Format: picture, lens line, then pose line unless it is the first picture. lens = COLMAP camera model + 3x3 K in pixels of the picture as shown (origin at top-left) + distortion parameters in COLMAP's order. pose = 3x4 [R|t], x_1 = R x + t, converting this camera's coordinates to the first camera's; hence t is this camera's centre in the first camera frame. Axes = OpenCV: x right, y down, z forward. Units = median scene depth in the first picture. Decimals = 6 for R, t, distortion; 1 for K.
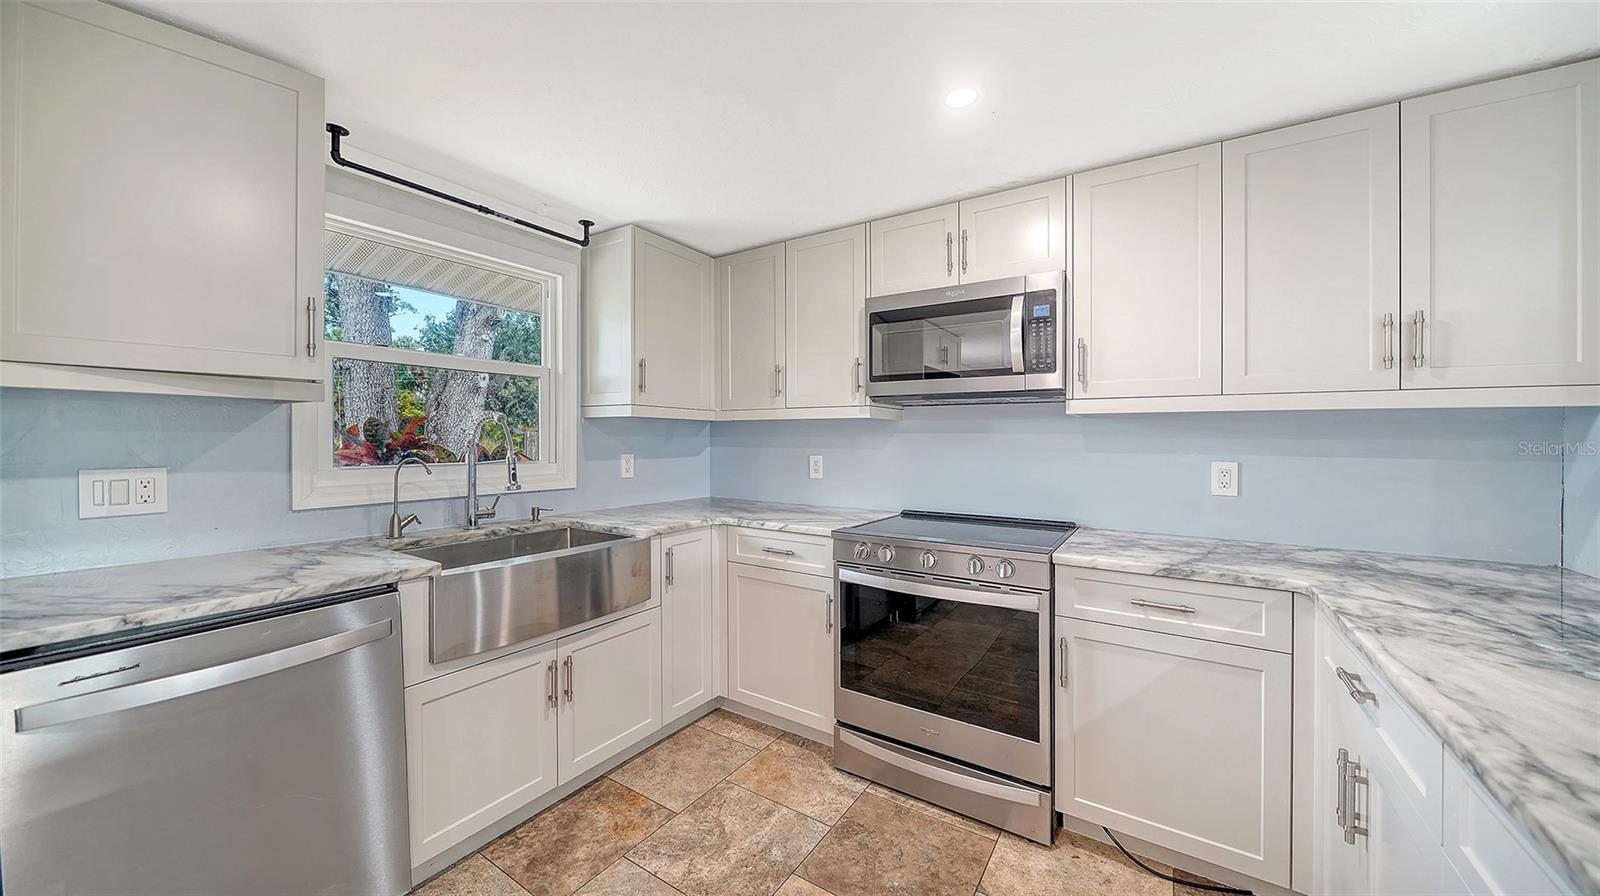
lens RADIAL K [[567.1, 0, 775.9], [0, 567.1, 425.4], [0, 0, 1]] dist [-0.003146, -0.000062]
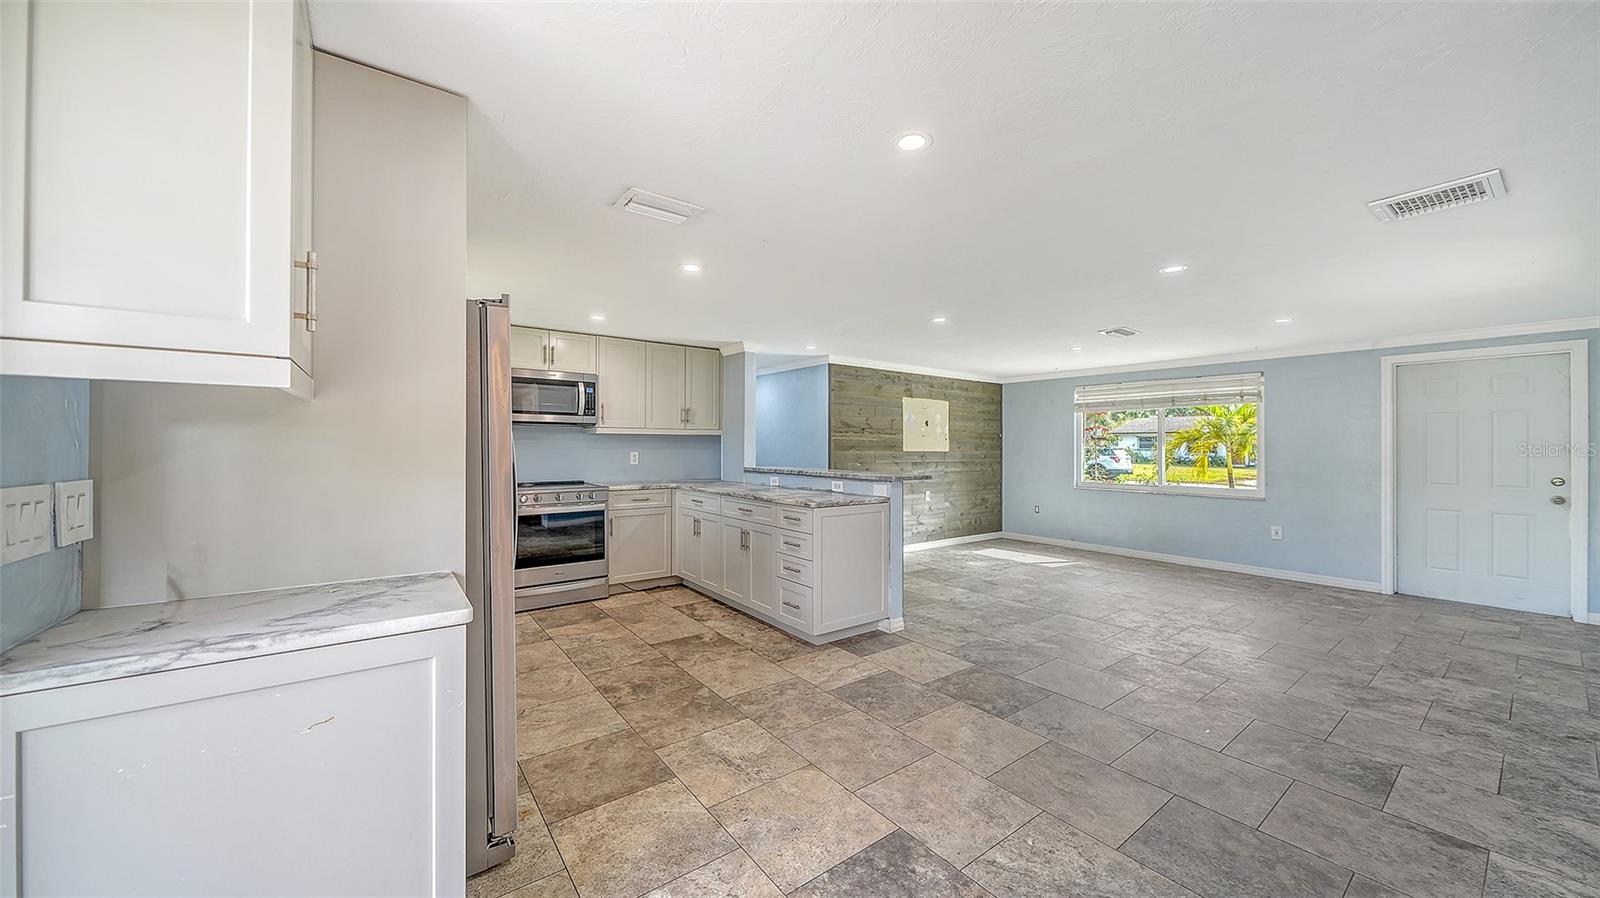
lens RADIAL K [[567.1, 0, 798.3], [0, 567.1, 439.8], [0, 0, 1]] dist [-0.003146, -0.000062]
pose [[0.317290, 0.006492, 0.948306, -1.478444], [-0.023213, 0.999730, 0.000923, -0.012502], [-0.948044, -0.022306, 0.317355, -0.566481]]
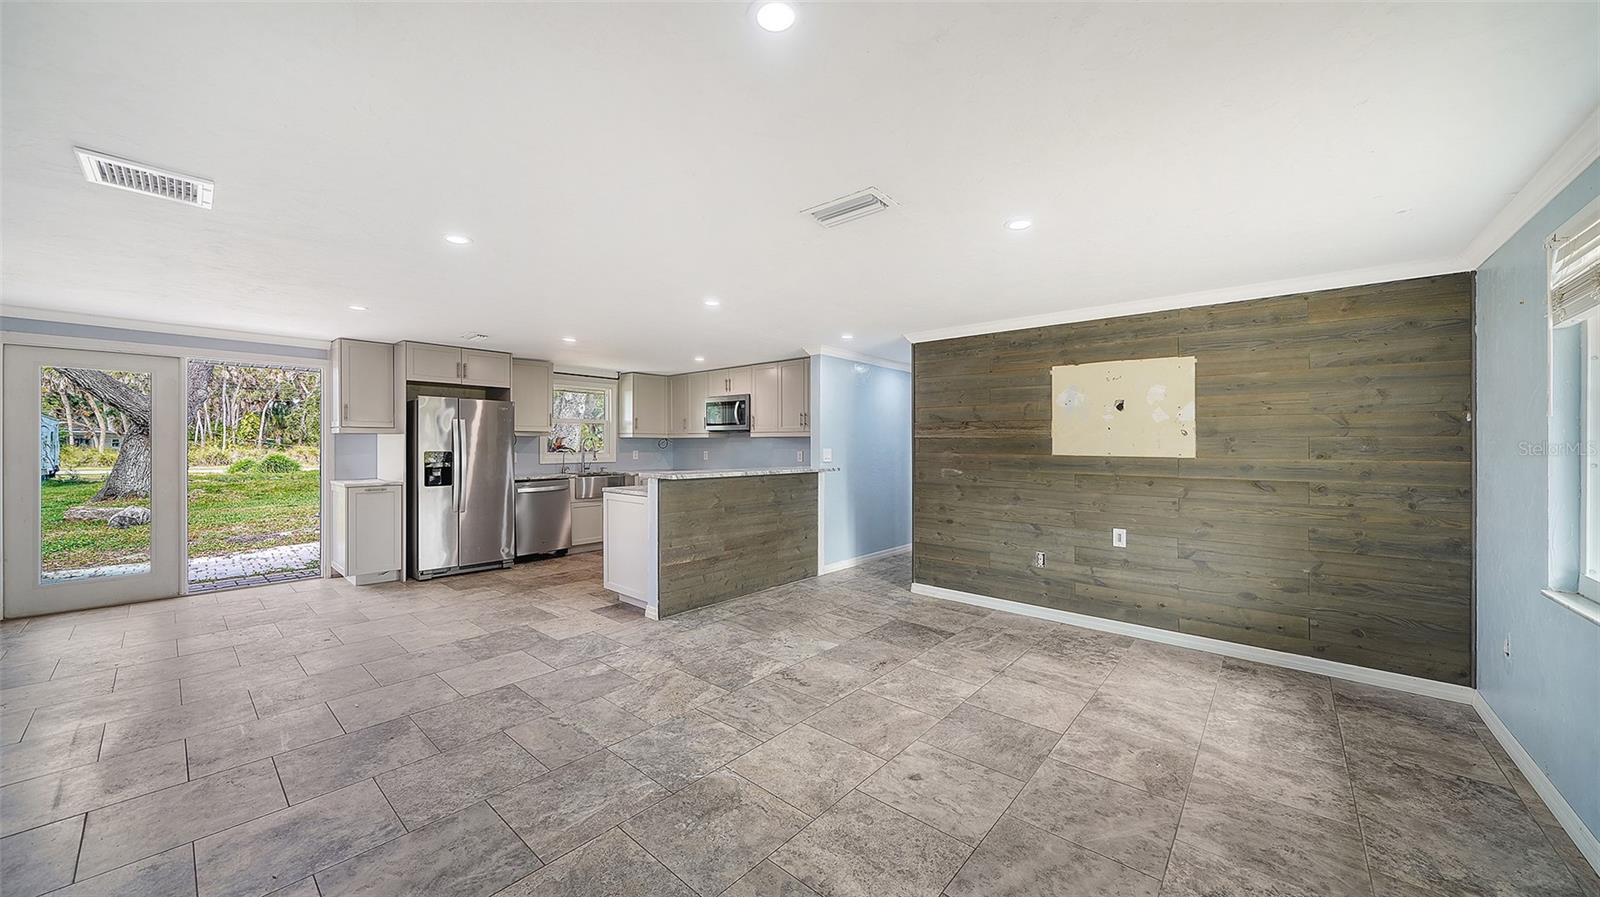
lens RADIAL K [[567.1, 0, 787.1], [0, 567.1, 437.5], [0, 0, 1]] dist [-0.003146, -0.000062]
pose [[0.991682, -0.005233, -0.128609, 1.107867], [0.006441, 0.999939, 0.008977, -0.042544], [0.128554, -0.009731, 0.991655, -2.199467]]
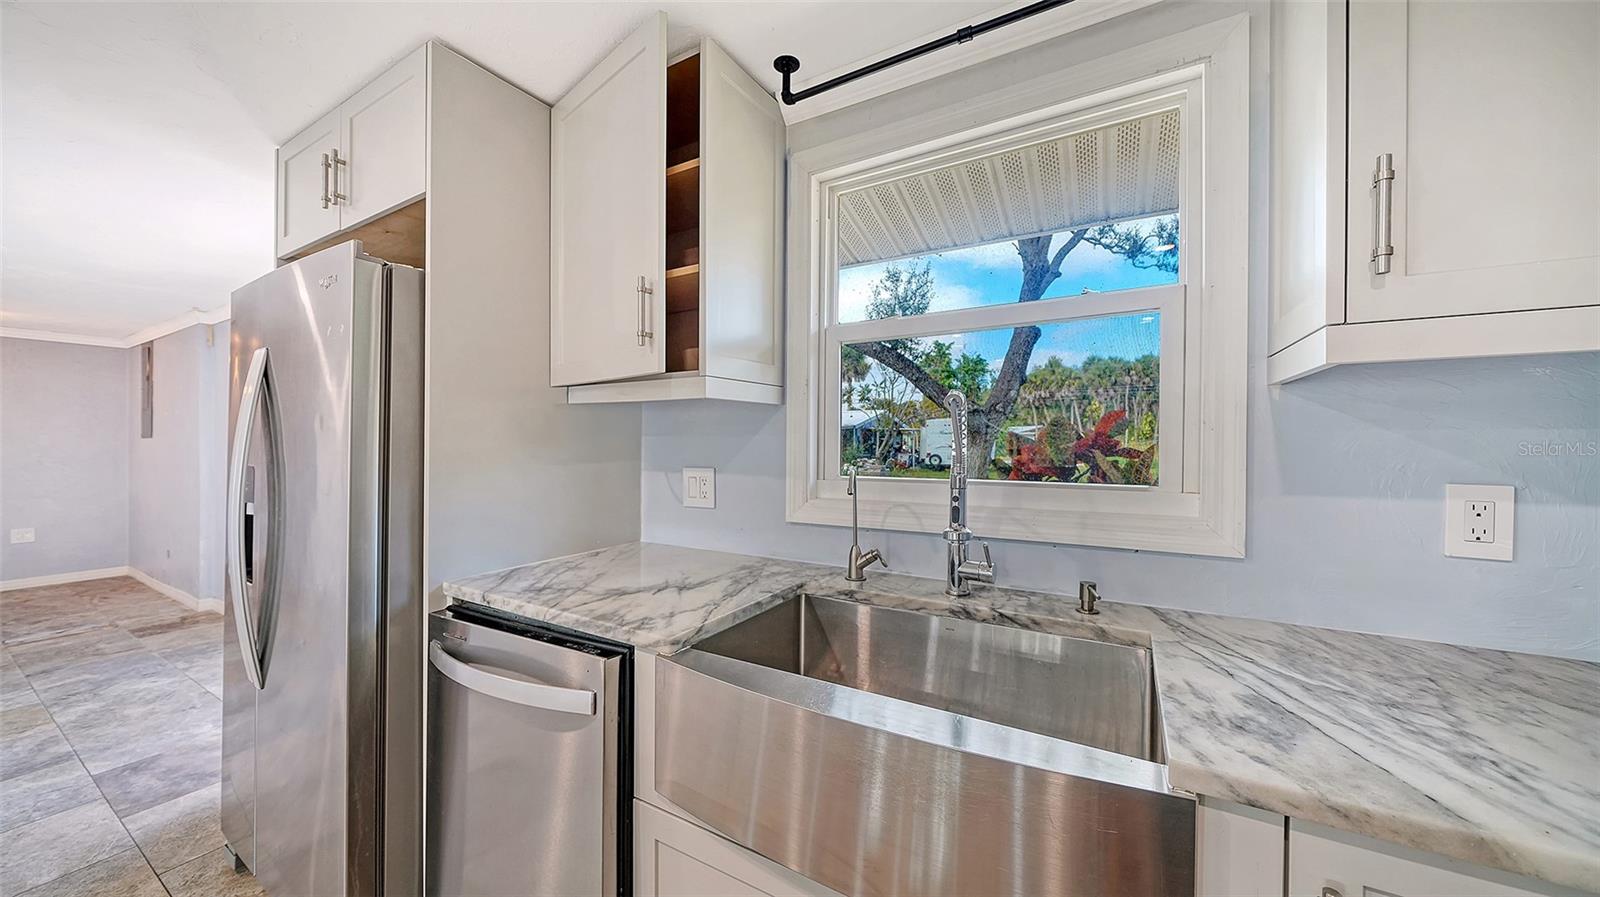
lens RADIAL K [[567.1, 0, 791.7], [0, 567.1, 444.9], [0, 0, 1]] dist [-0.003146, -0.000062]
pose [[0.077551, -0.001077, -0.996988, 0.035518], [0.025779, 0.999667, 0.000925, 0.025044], [0.996655, -0.025773, 0.077553, 0.818604]]
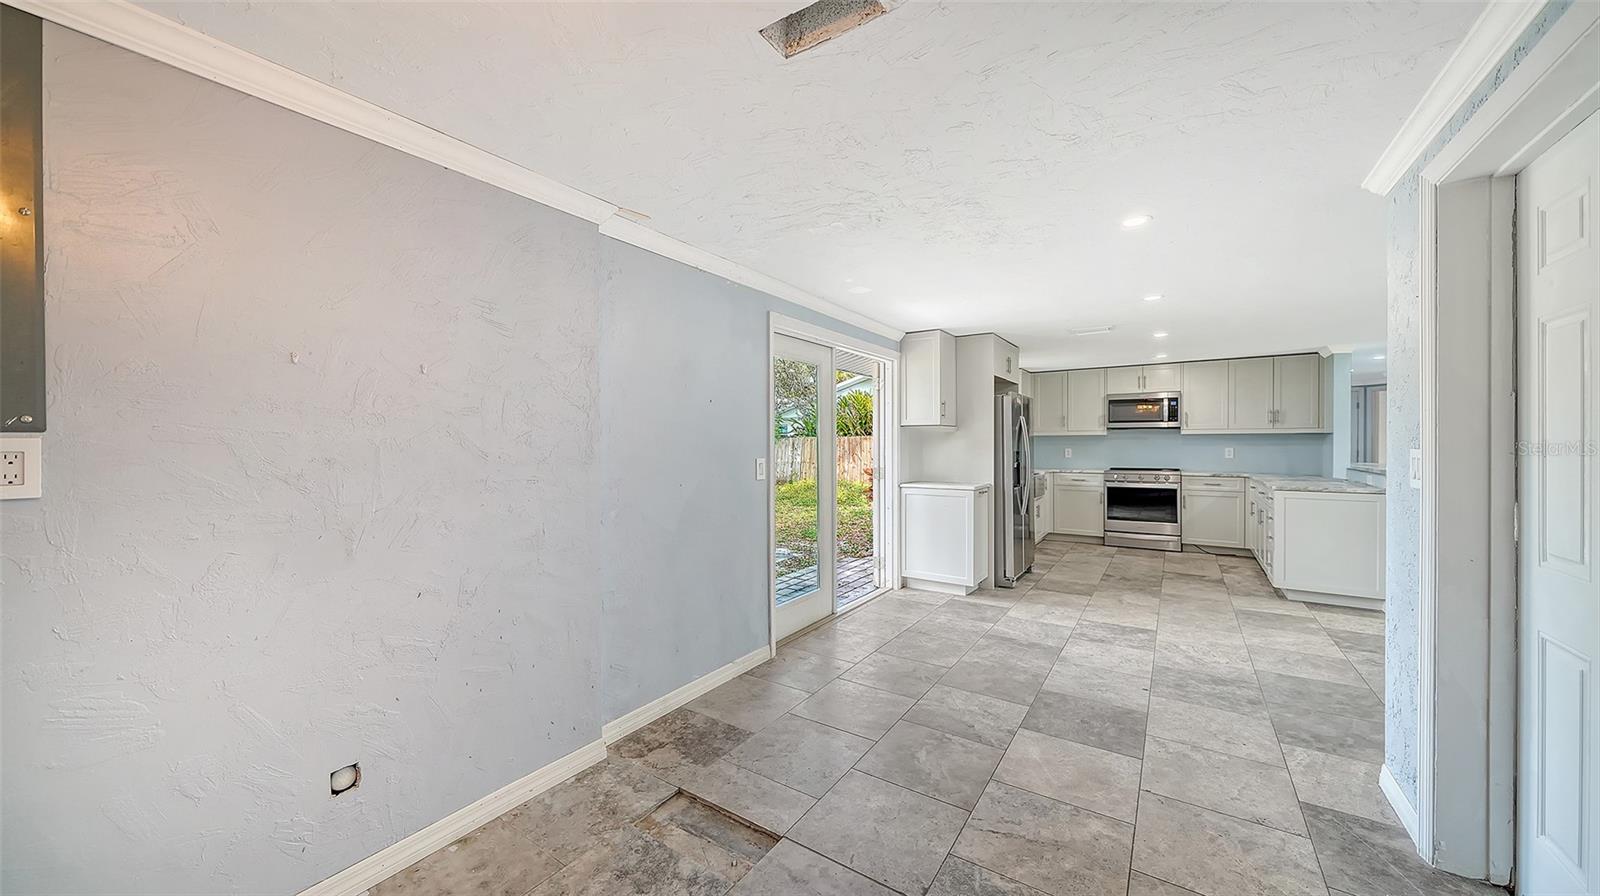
lens RADIAL K [[567.1, 0, 769.3], [0, 567.1, 437.9], [0, 0, 1]] dist [-0.003146, -0.000062]
pose [[0.999782, -0.010433, -0.018086, -1.797833], [0.010702, 0.999832, 0.014857, -0.070567], [0.017928, -0.015047, 0.999726, -2.308510]]
